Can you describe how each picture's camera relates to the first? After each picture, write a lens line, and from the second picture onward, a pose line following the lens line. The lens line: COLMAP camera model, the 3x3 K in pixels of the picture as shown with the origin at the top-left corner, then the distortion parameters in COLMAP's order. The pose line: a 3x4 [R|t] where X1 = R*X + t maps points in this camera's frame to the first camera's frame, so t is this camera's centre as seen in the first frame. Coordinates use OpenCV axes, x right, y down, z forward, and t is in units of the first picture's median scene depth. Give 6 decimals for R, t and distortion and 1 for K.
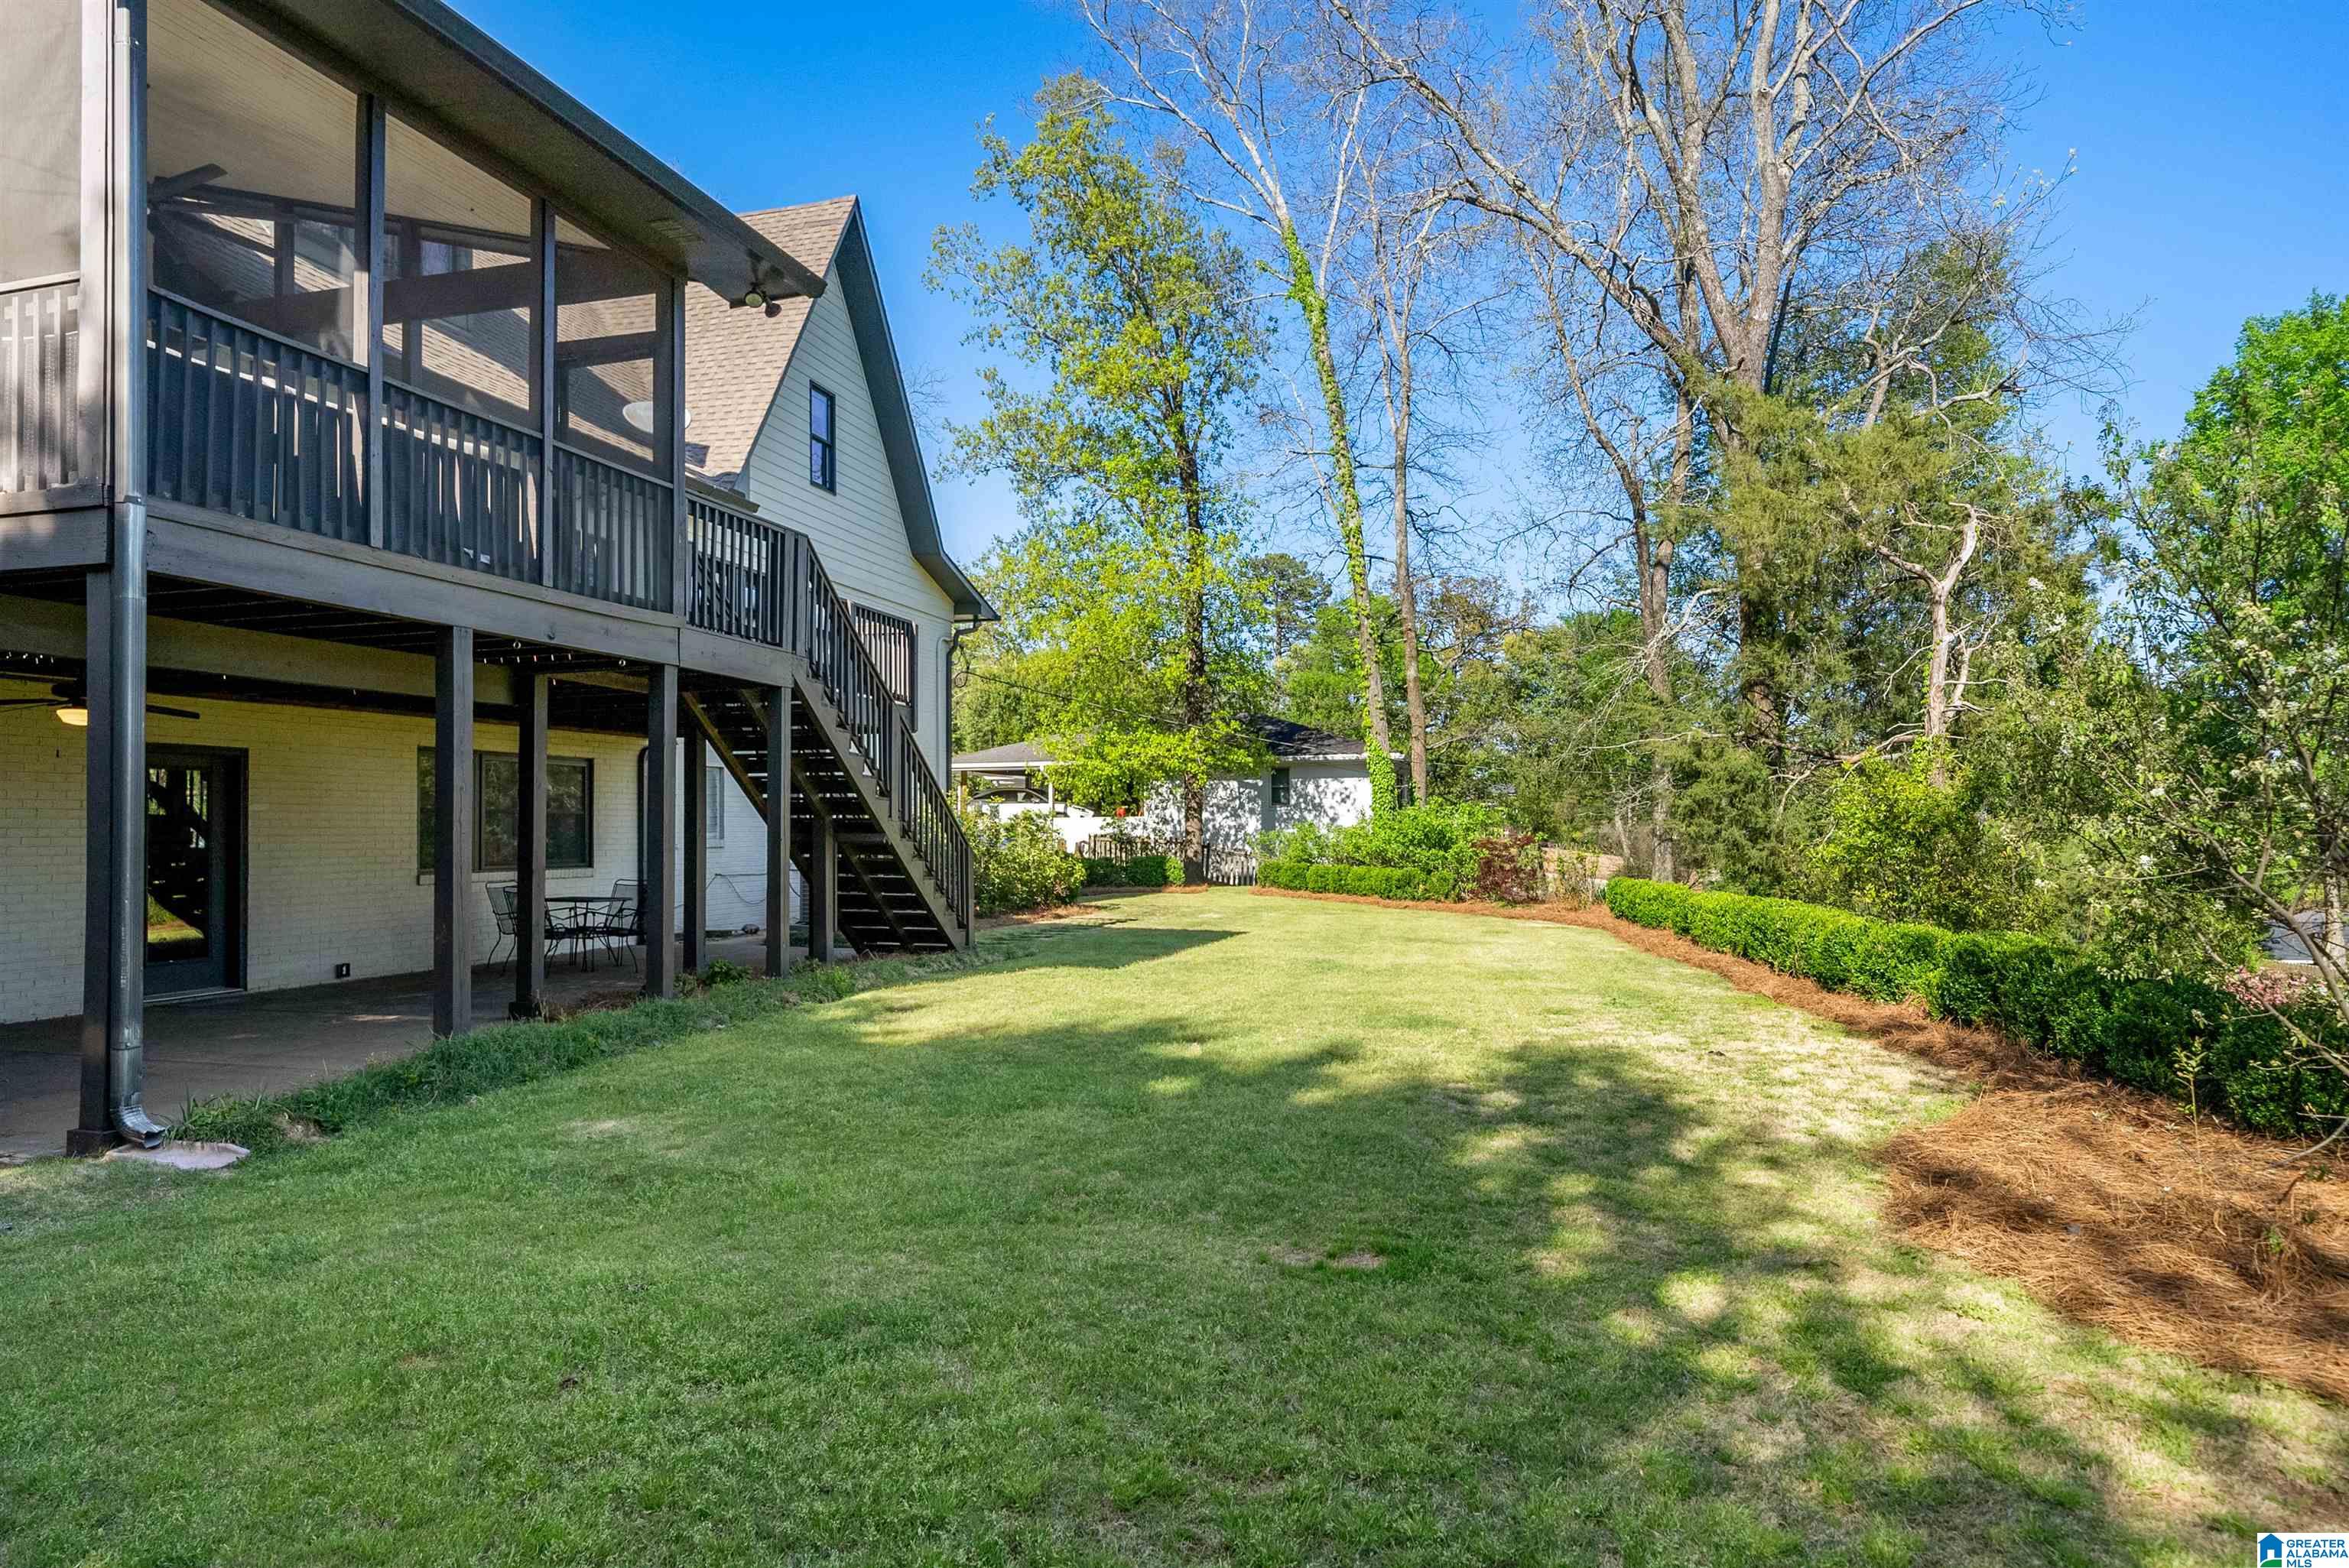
lens RADIAL K [[1434.5, 0, 1174.4], [0, 1434.5, 791.9], [0, 0, 1]] dist [0.000567, 0.000157]
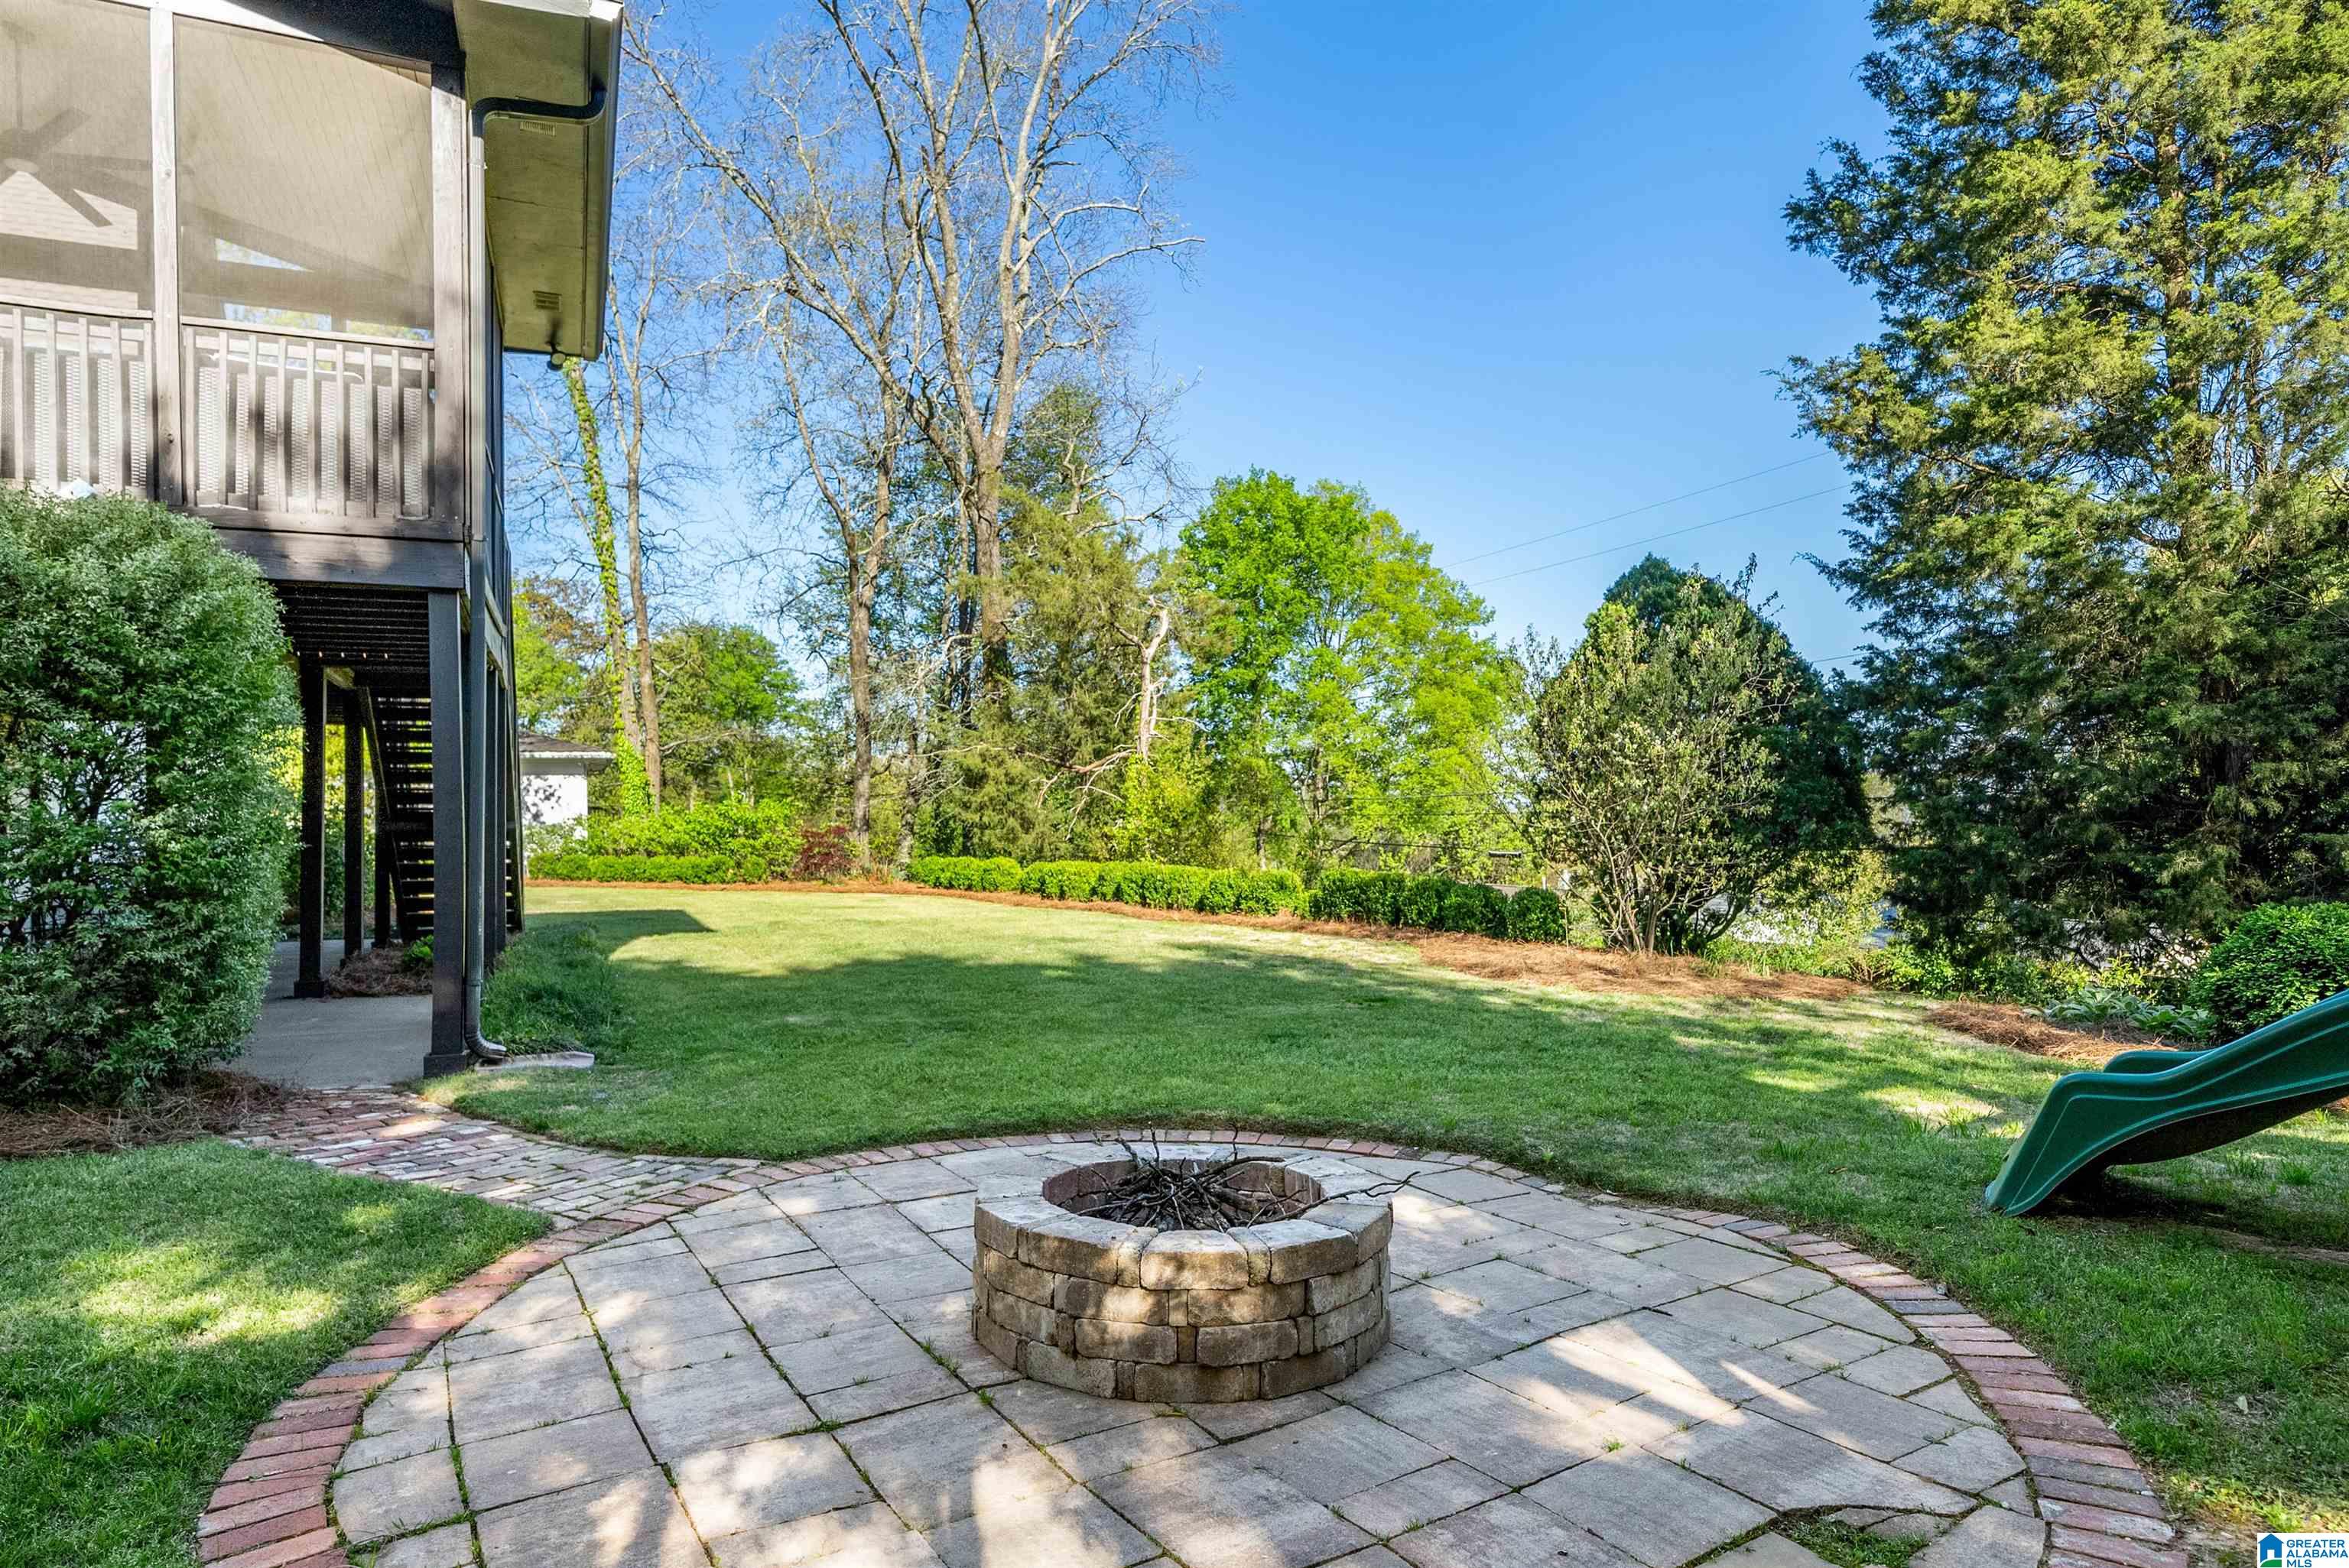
lens RADIAL K [[1362.5, 0, 1173.6], [0, 1362.5, 792.9], [0, 0, 1]] dist [-0.001260, -0.000016]
pose [[0.760365, 0.007031, 0.649458, -0.279345], [-0.007414, 0.999970, -0.002146, 0.002470], [-0.649453, -0.003183, 0.760395, -0.061622]]
